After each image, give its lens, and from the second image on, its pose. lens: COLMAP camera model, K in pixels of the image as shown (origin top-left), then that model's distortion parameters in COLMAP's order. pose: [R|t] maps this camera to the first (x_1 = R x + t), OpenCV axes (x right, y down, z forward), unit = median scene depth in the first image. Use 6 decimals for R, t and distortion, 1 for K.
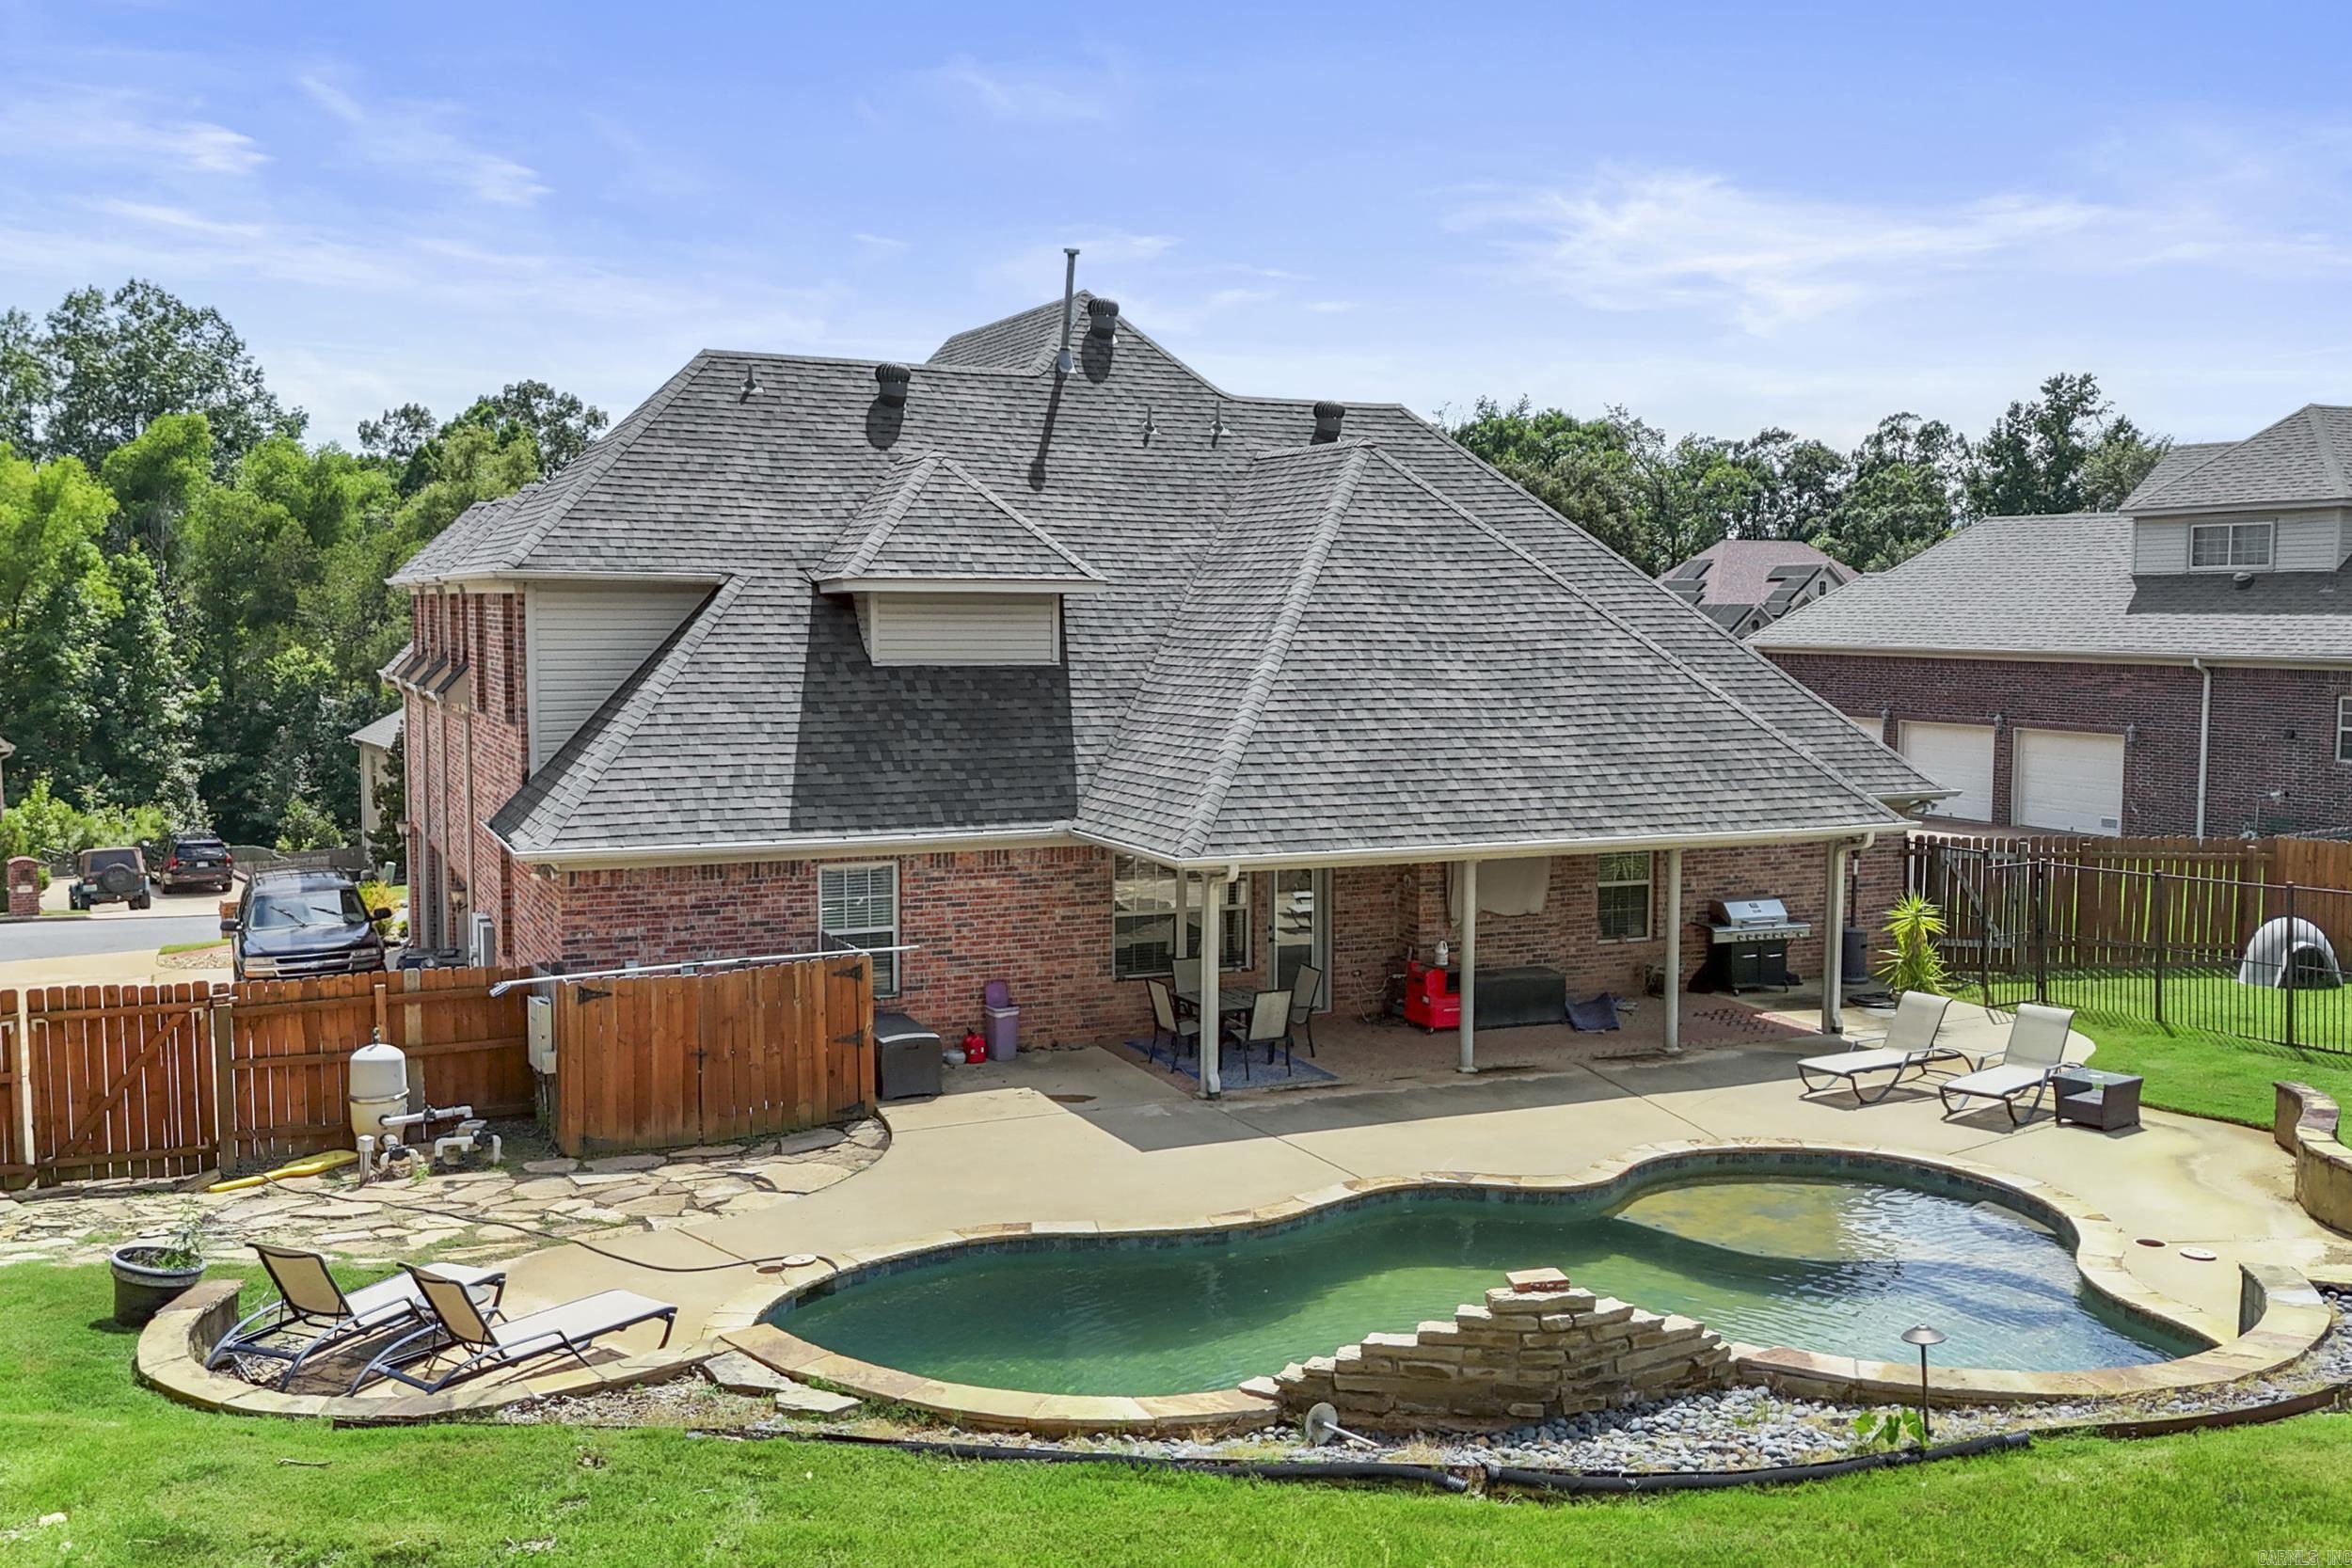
lens RADIAL K [[2067.8, 0, 1176.0], [0, 2067.8, 784.0], [0, 0, 1]] dist [0.105066, -0.186069]
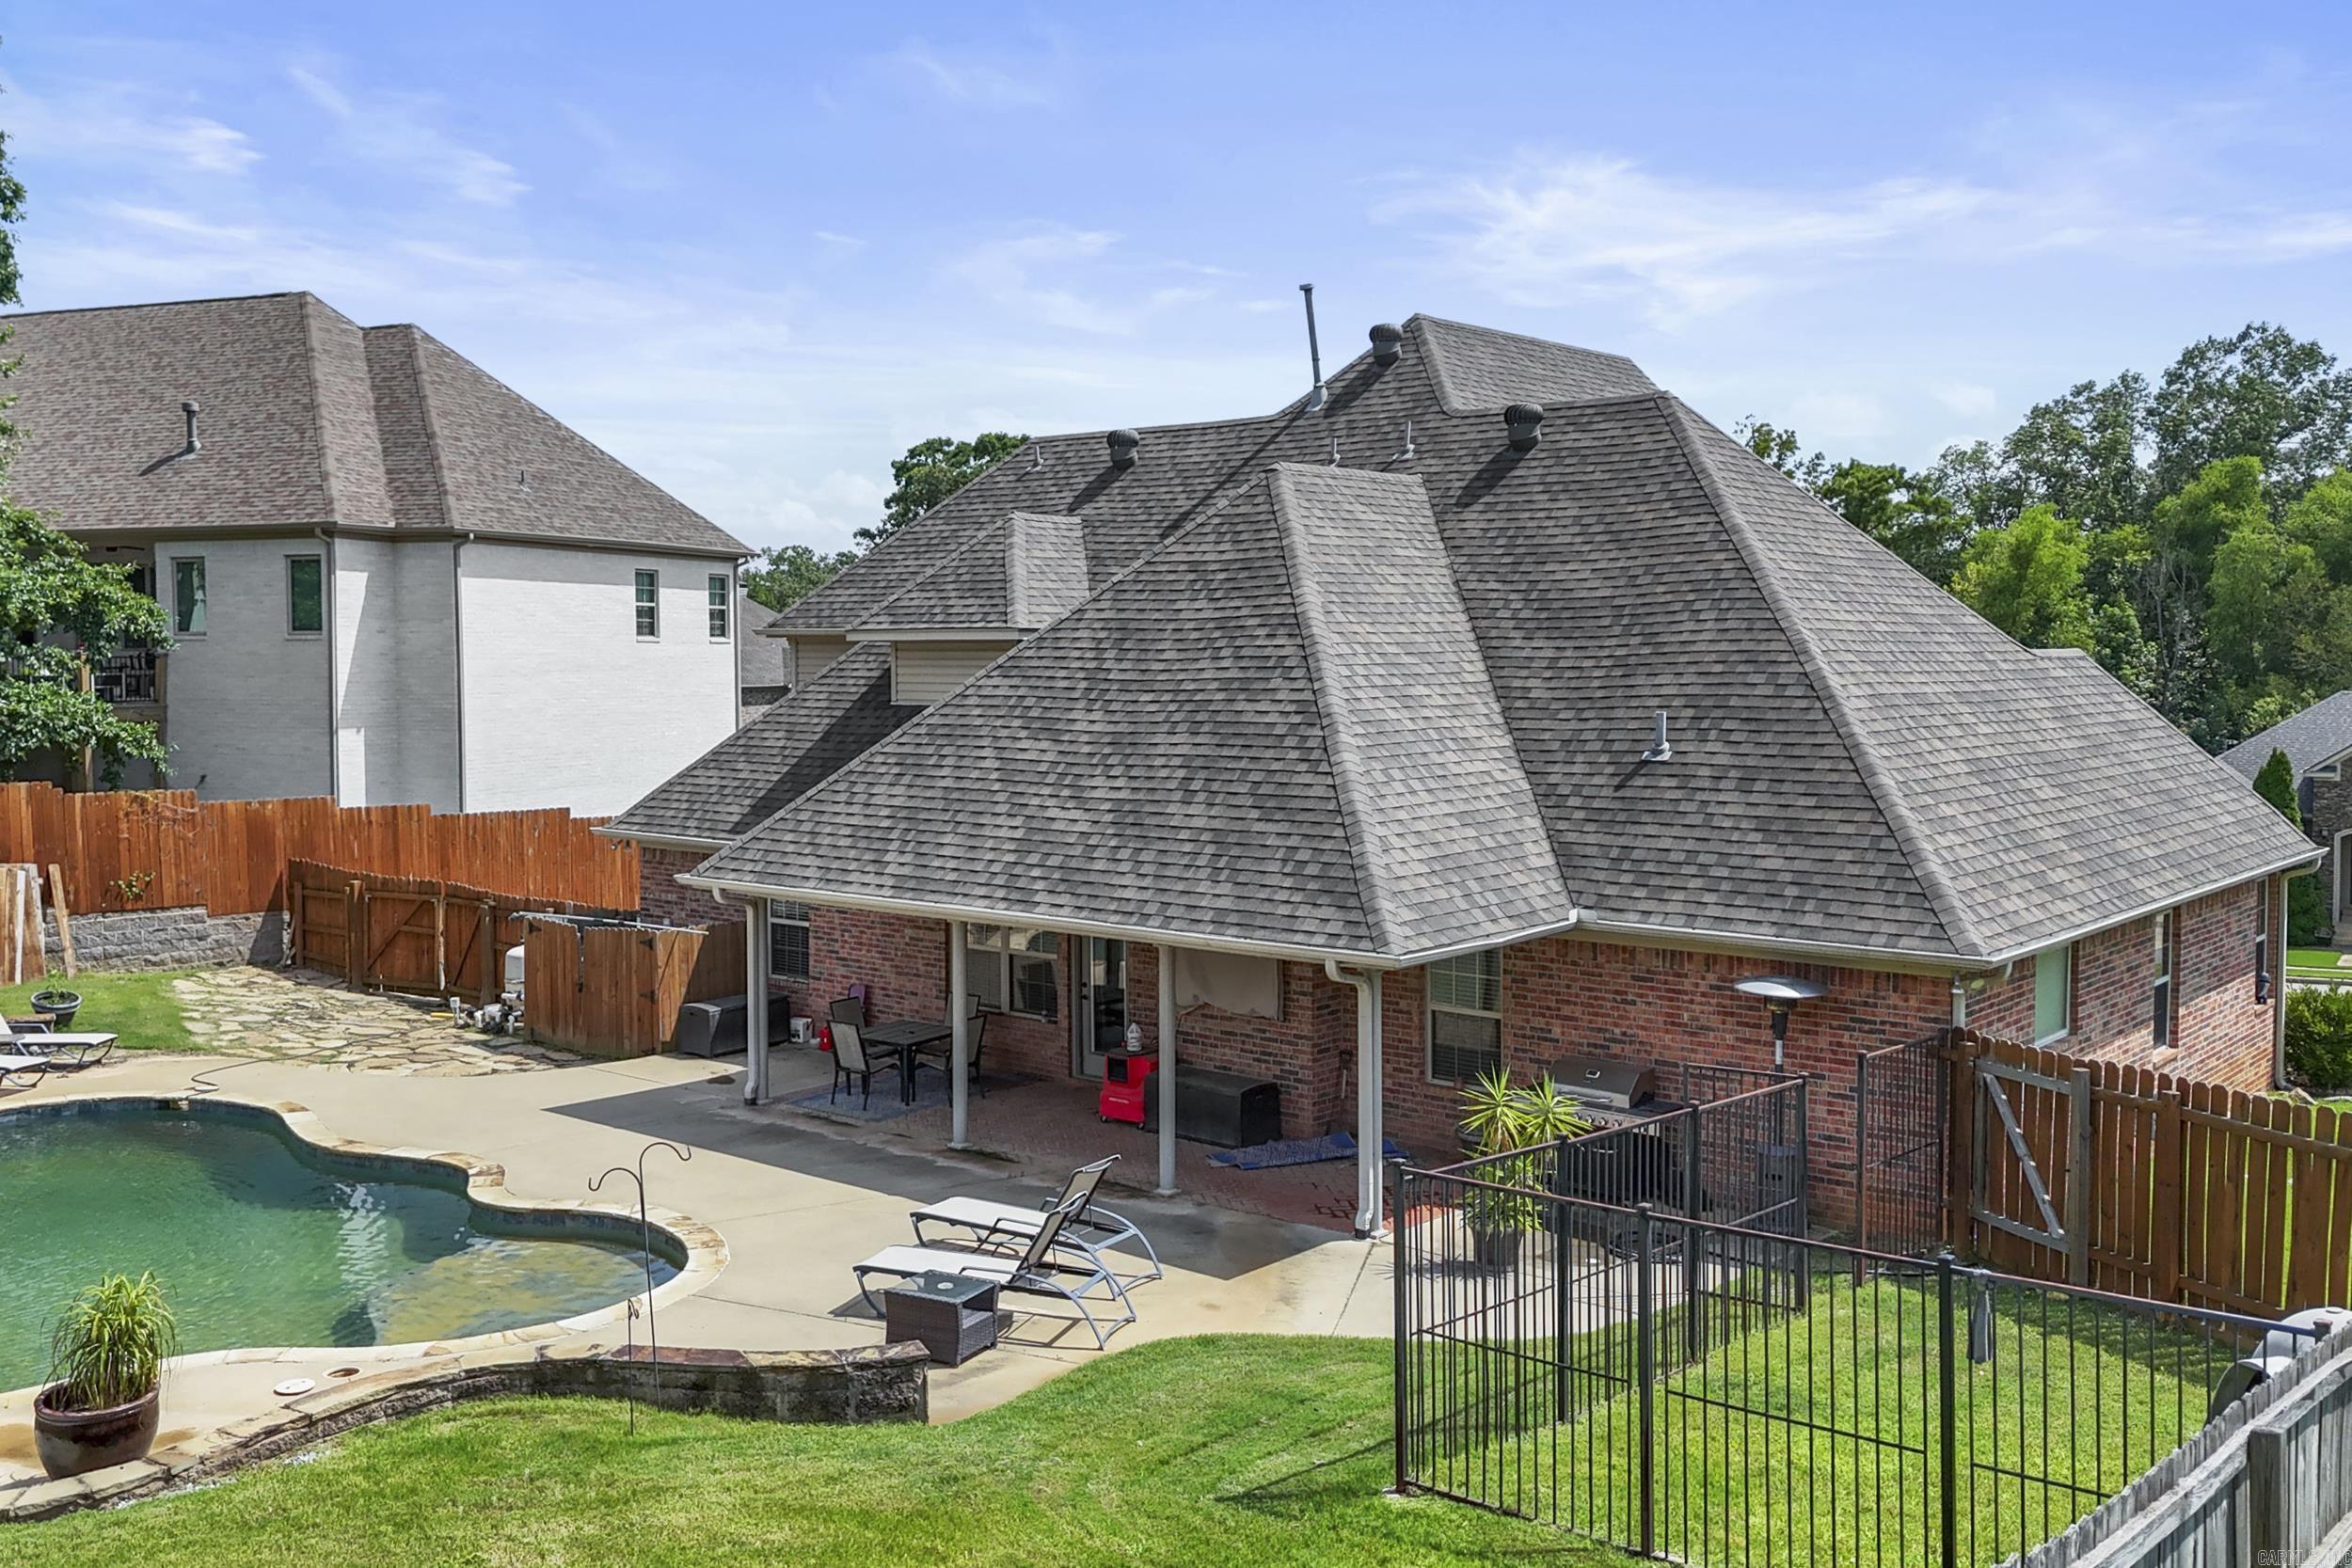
lens RADIAL K [[2067.8, 0, 1176.0], [0, 2067.8, 784.0], [0, 0, 1]] dist [0.105066, -0.186069]
pose [[0.420539, 0.053785, -0.905679, 1.012616], [-0.074901, 0.996892, 0.024423, -0.054676], [0.904178, 0.057565, 0.423260, 0.678608]]
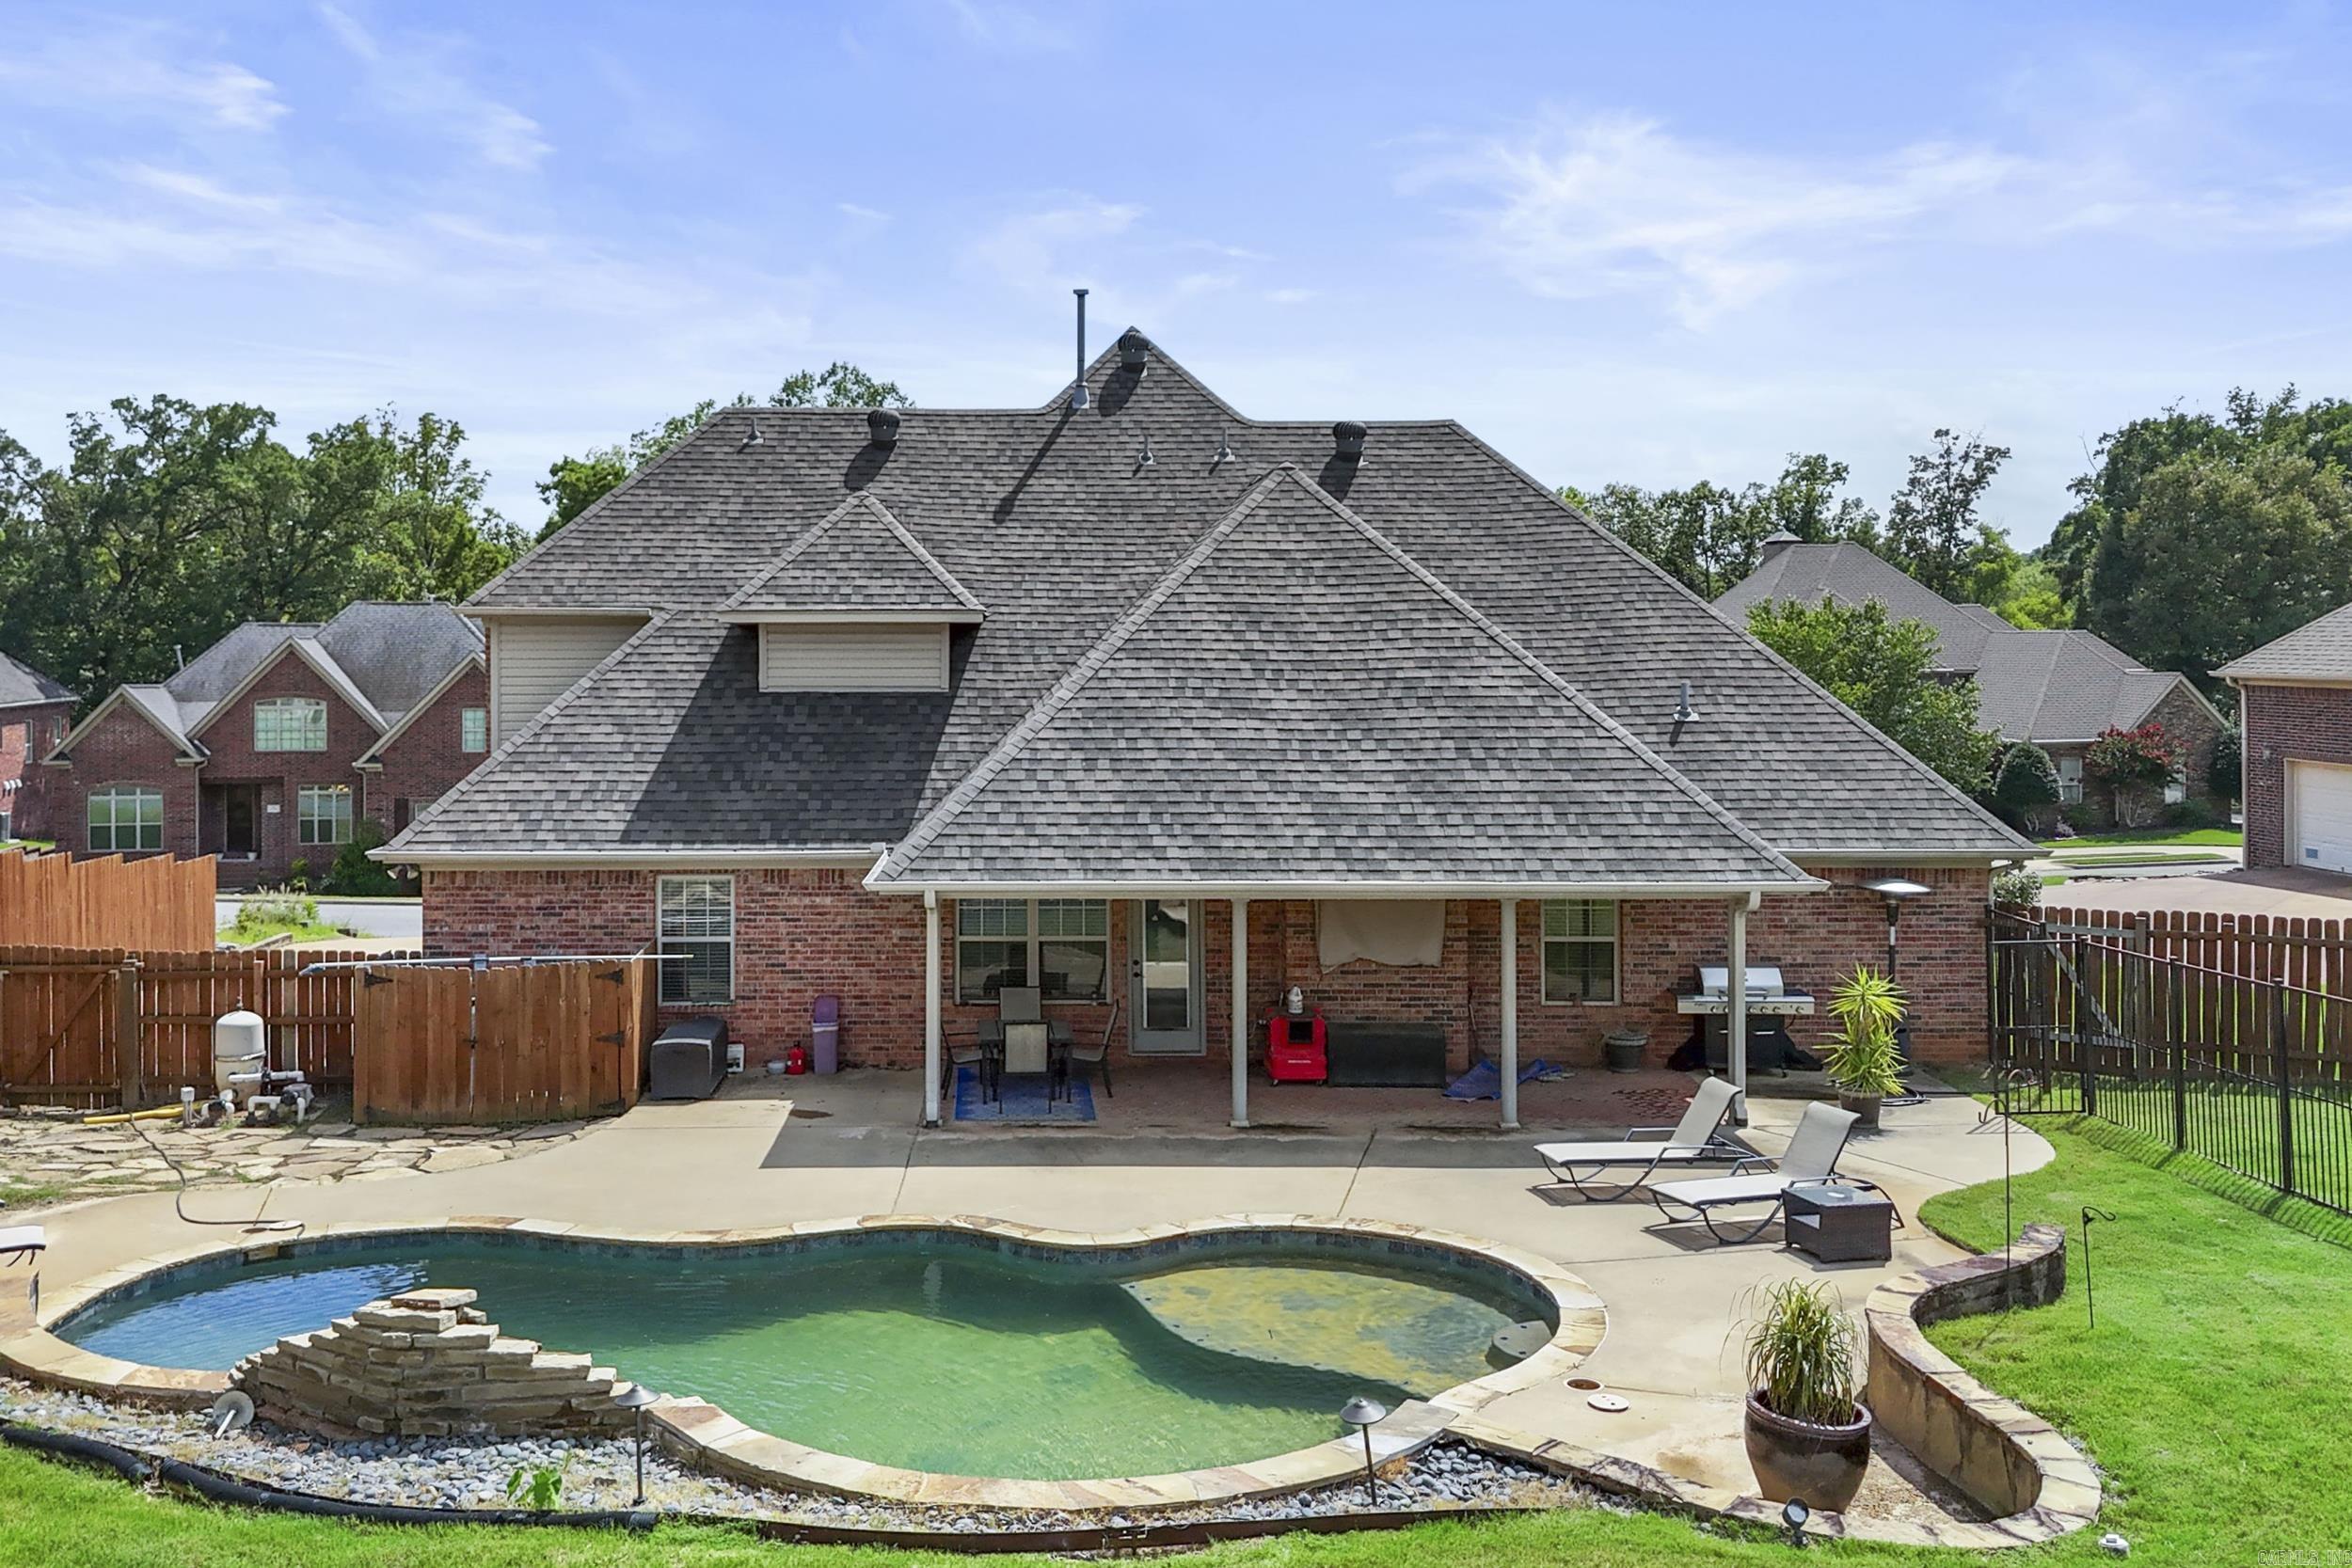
lens RADIAL K [[2056.6, 0, 1024.5], [0, 2056.6, 666.5], [0, 0, 1]] dist [0.092872, -0.171339]
pose [[0.909406, -0.000173, -0.415910, 0.436135], [-0.029470, 0.997460, -0.064852, -0.005328], [0.414865, 0.071233, 0.907090, 0.094933]]
